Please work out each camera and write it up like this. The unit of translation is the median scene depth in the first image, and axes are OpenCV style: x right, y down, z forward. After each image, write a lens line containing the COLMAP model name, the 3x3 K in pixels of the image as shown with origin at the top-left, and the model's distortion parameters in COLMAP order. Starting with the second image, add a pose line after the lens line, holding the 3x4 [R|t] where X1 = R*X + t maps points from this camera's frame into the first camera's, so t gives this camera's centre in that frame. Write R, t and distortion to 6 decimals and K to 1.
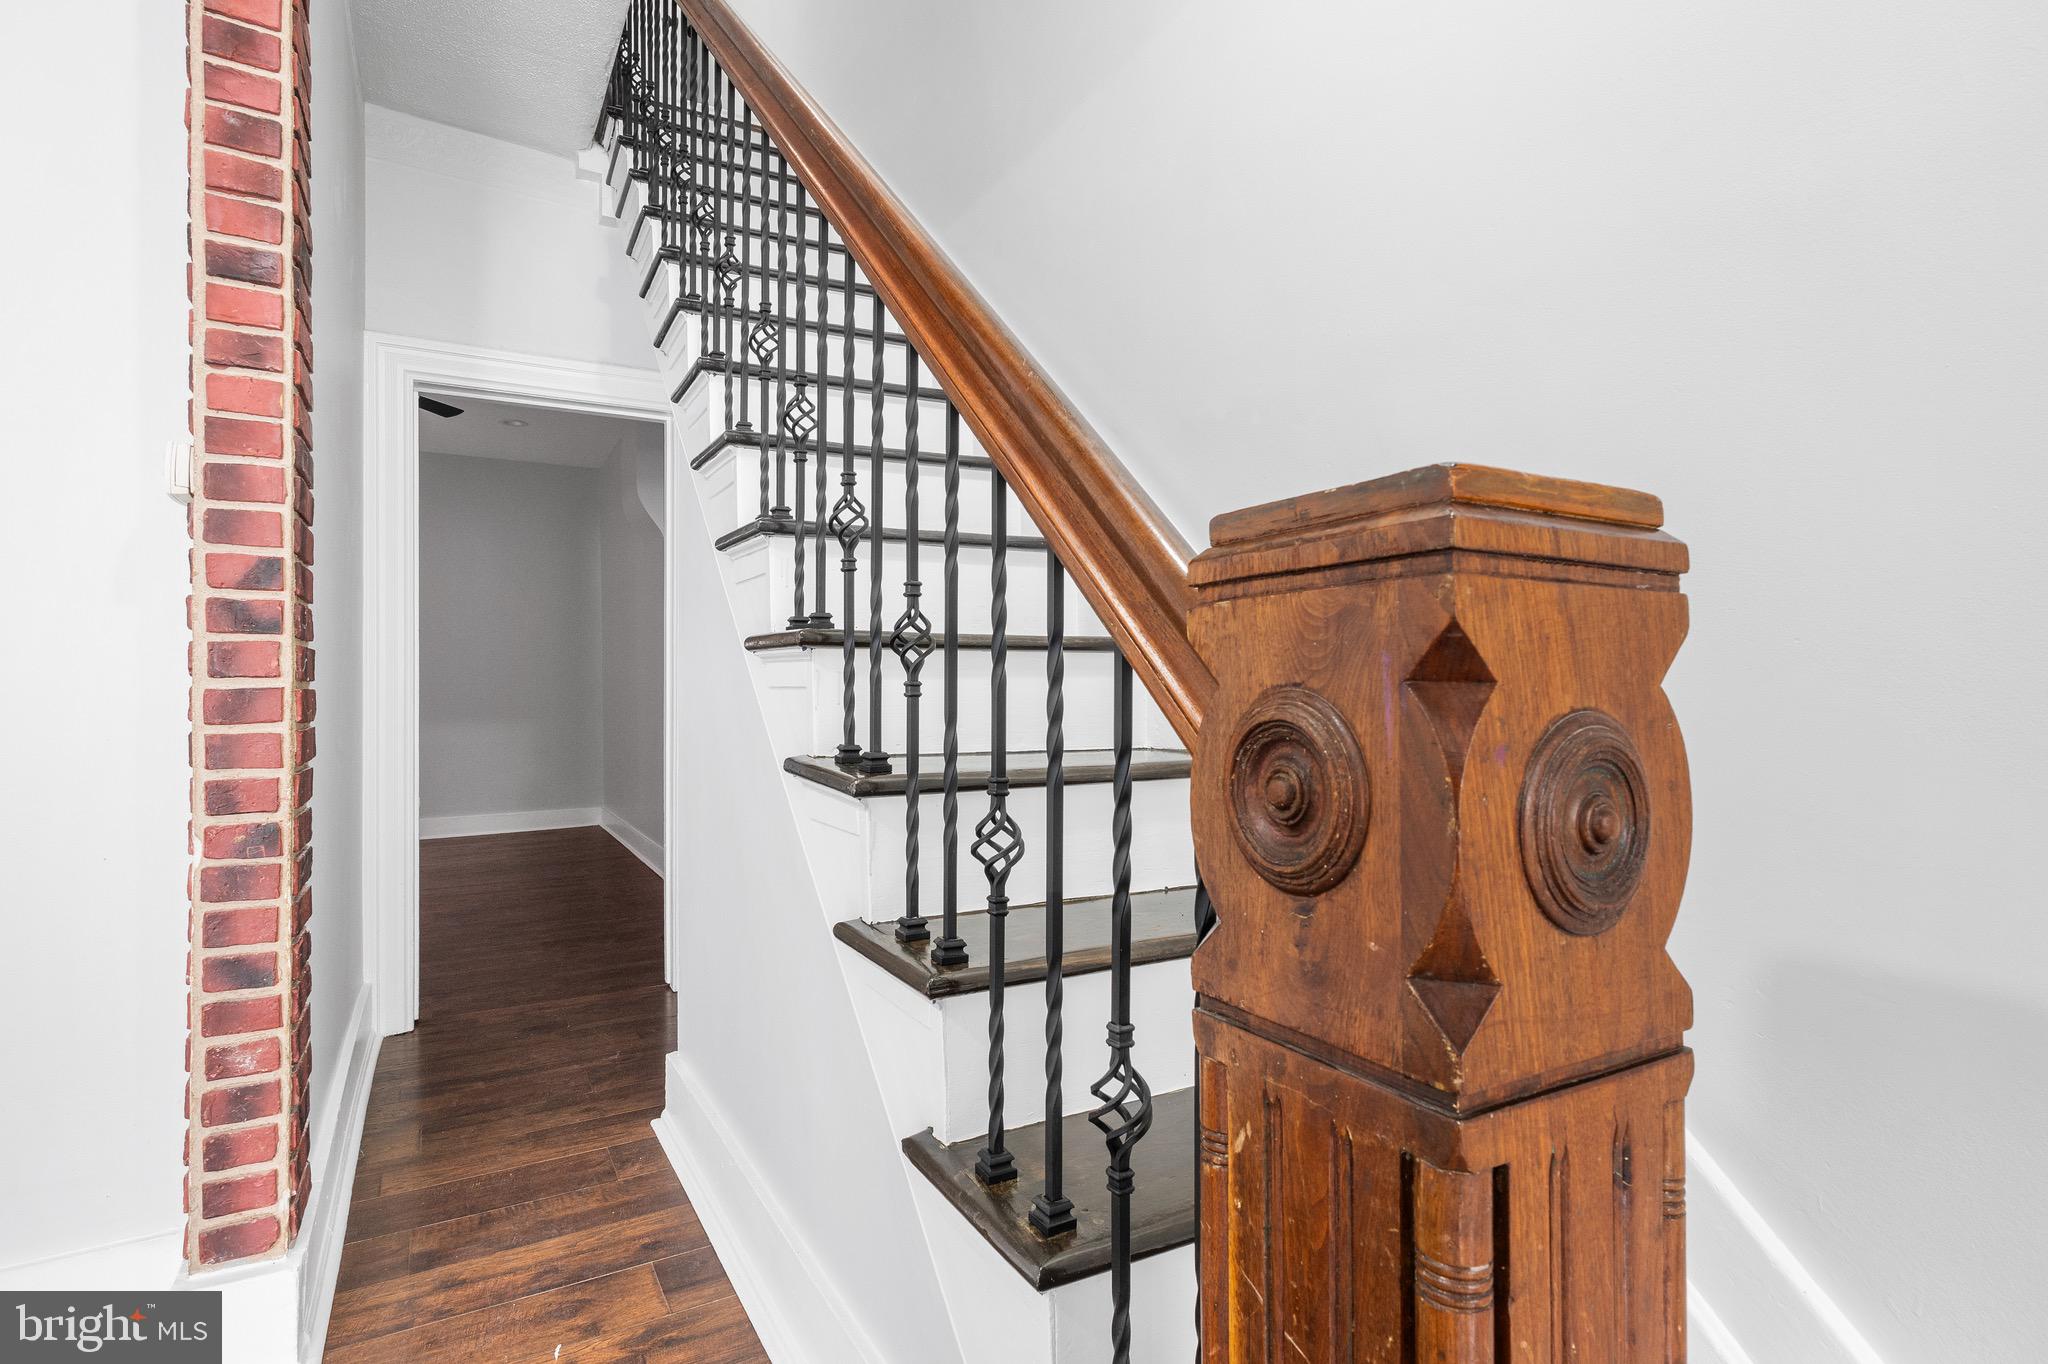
lens RADIAL K [[1011.5, 0, 1027.0], [0, 1011.5, 687.7], [0, 0, 1]] dist [-0.000994, 0.000208]
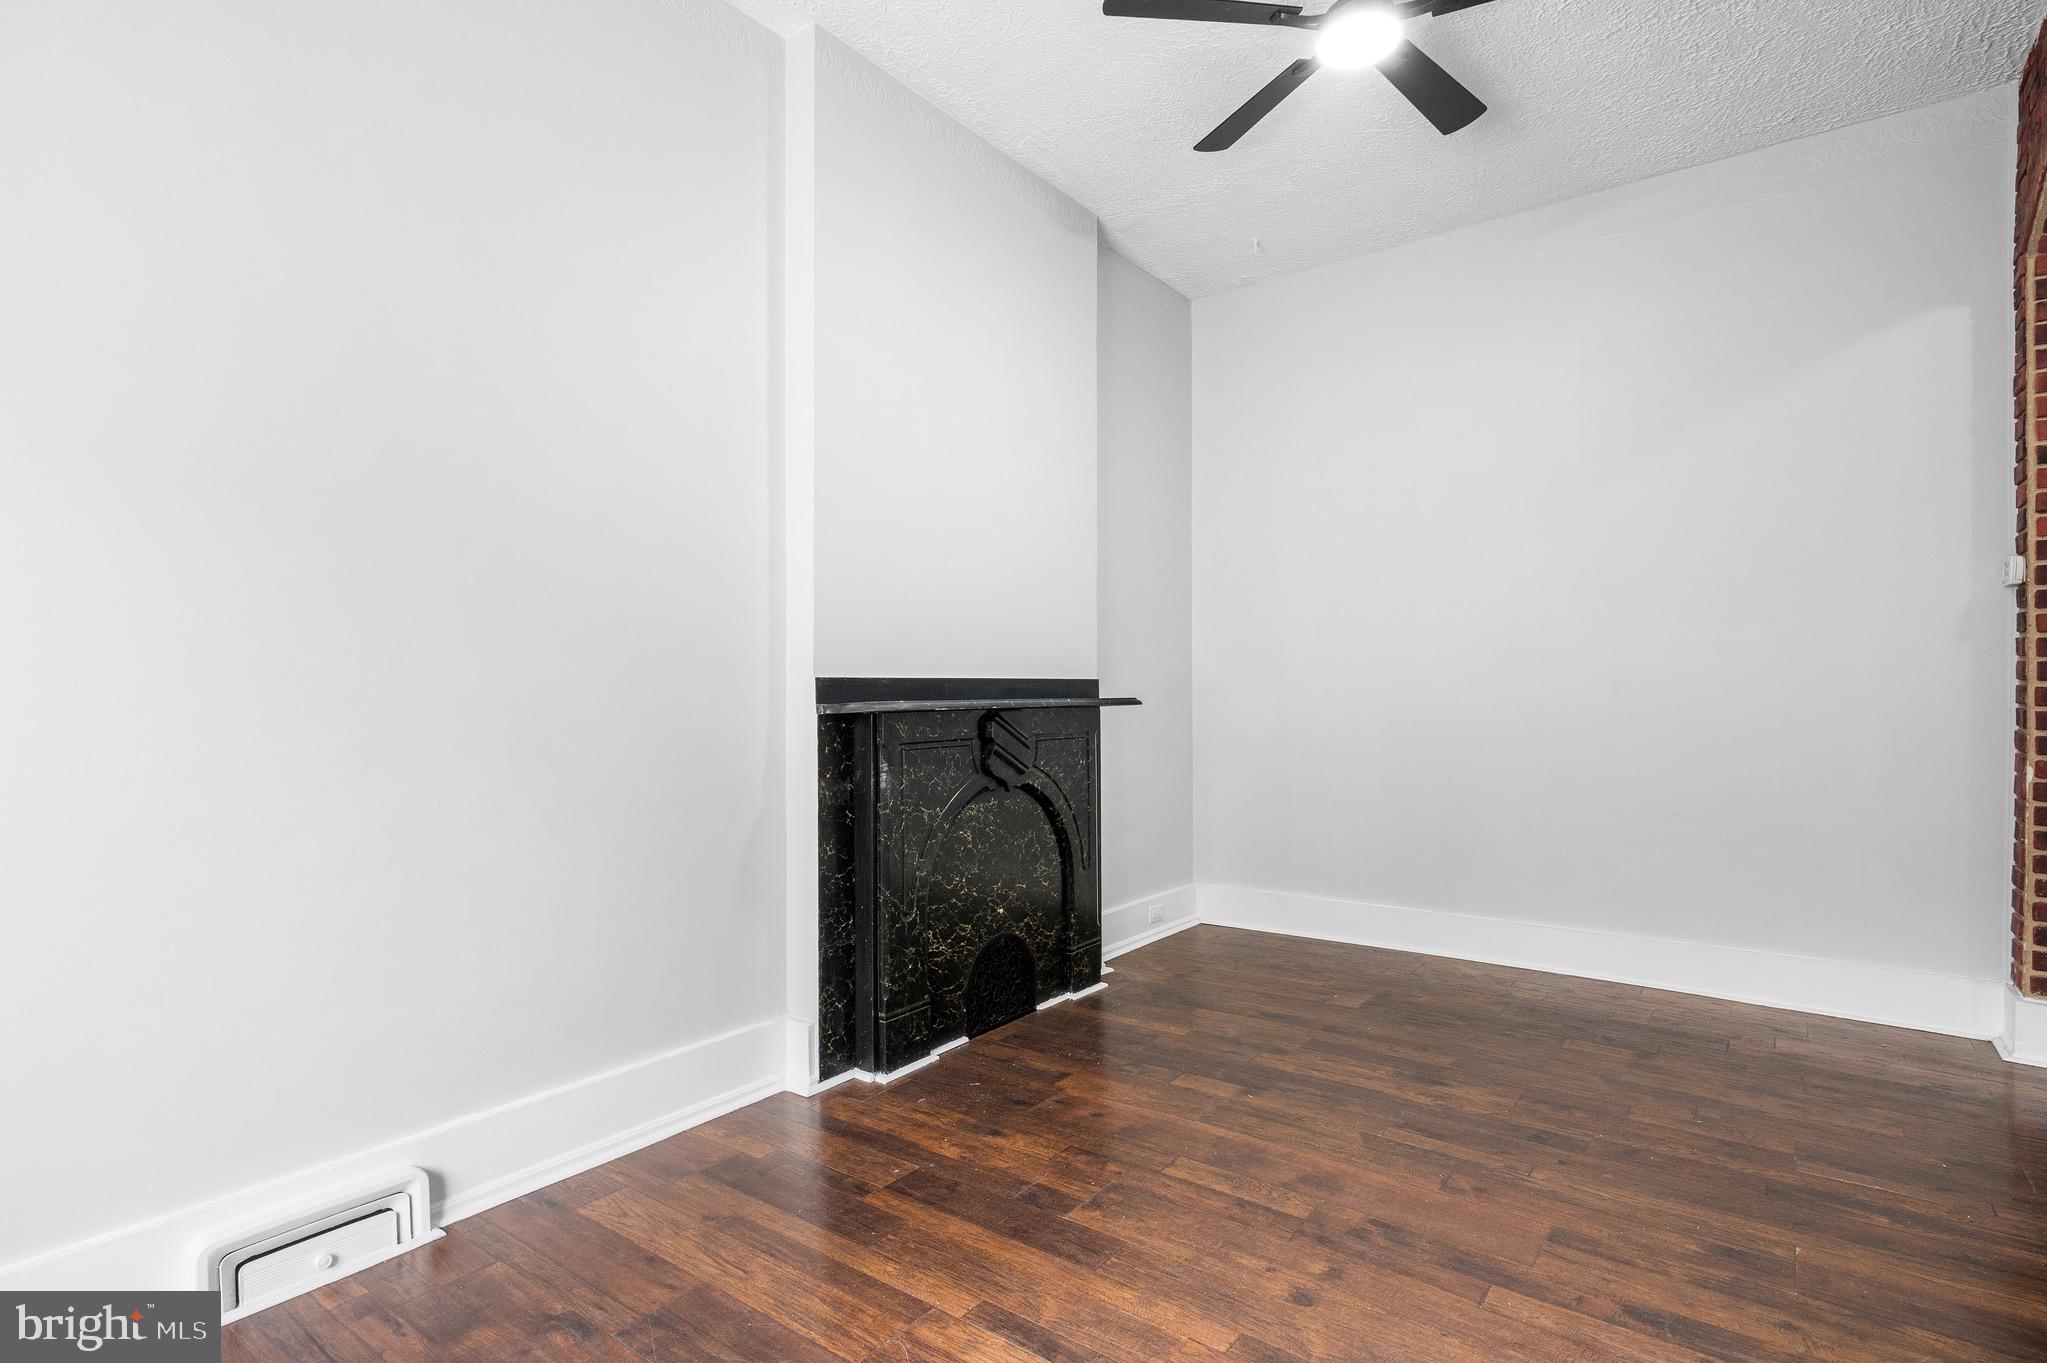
lens RADIAL K [[1011.0, 0, 1026.5], [0, 1011.0, 687.2], [0, 0, 1]] dist [-0.000994, 0.000208]
pose [[0.383197, 0.006049, -0.923647, 0.197964], [-0.000921, 0.999981, 0.006167, -0.007577], [0.923666, -0.001512, 0.383195, -1.443422]]
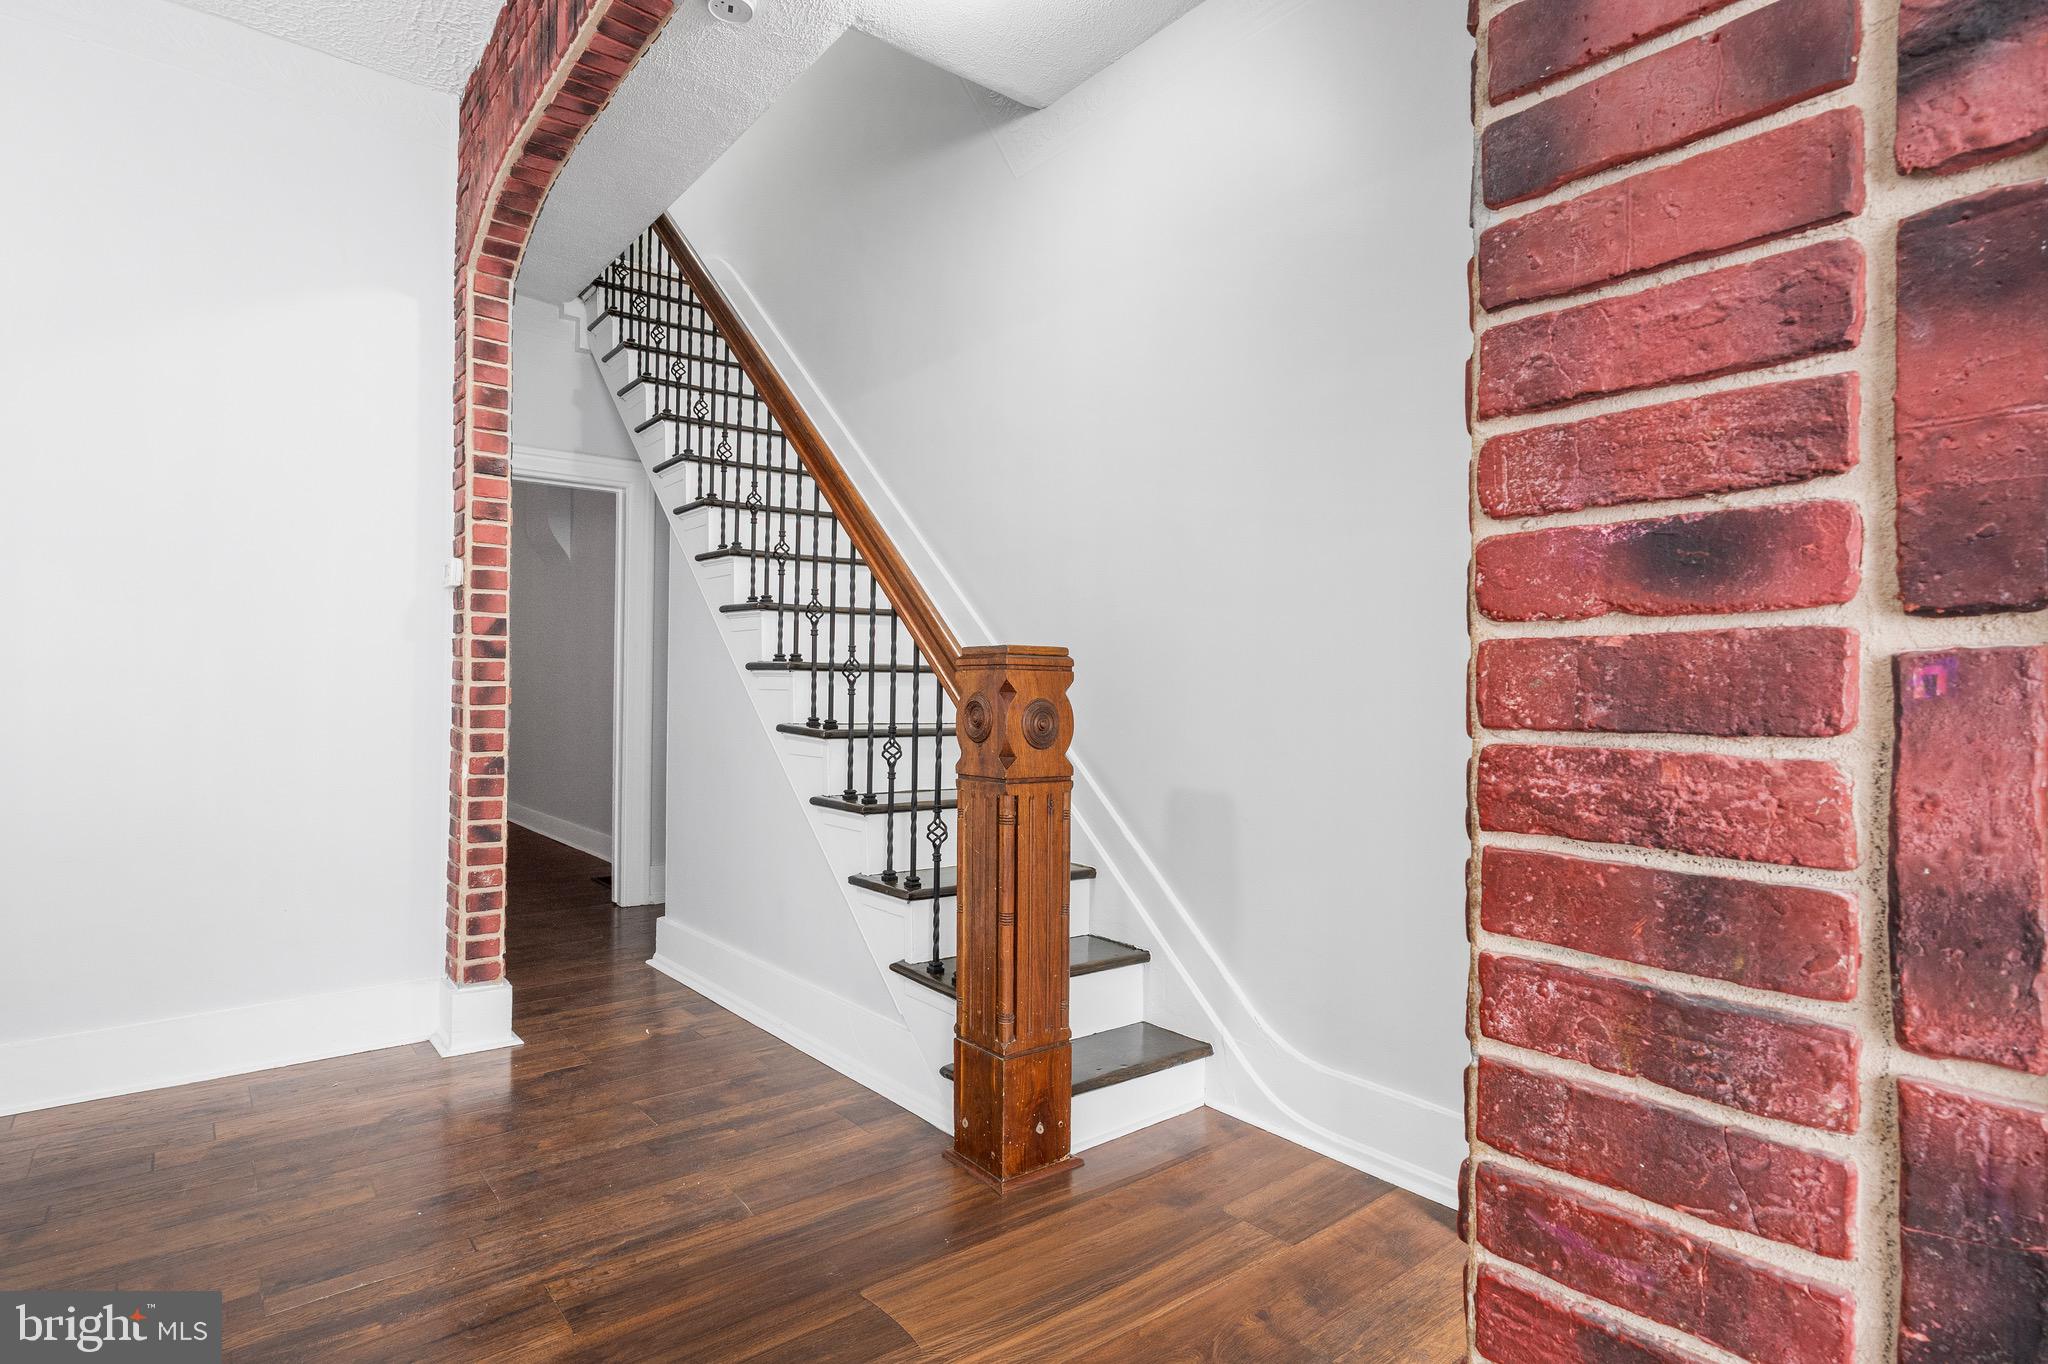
lens RADIAL K [[1037.9, 0, 1023.1], [0, 1037.9, 687.3], [0, 0, 1]] dist [0.000587, 0.000598]
pose [[0.987679, 0.013245, 0.155934, -0.077402], [-0.012781, 0.999910, -0.003980, -0.002892], [-0.155972, 0.001938, 0.987760, -1.134280]]
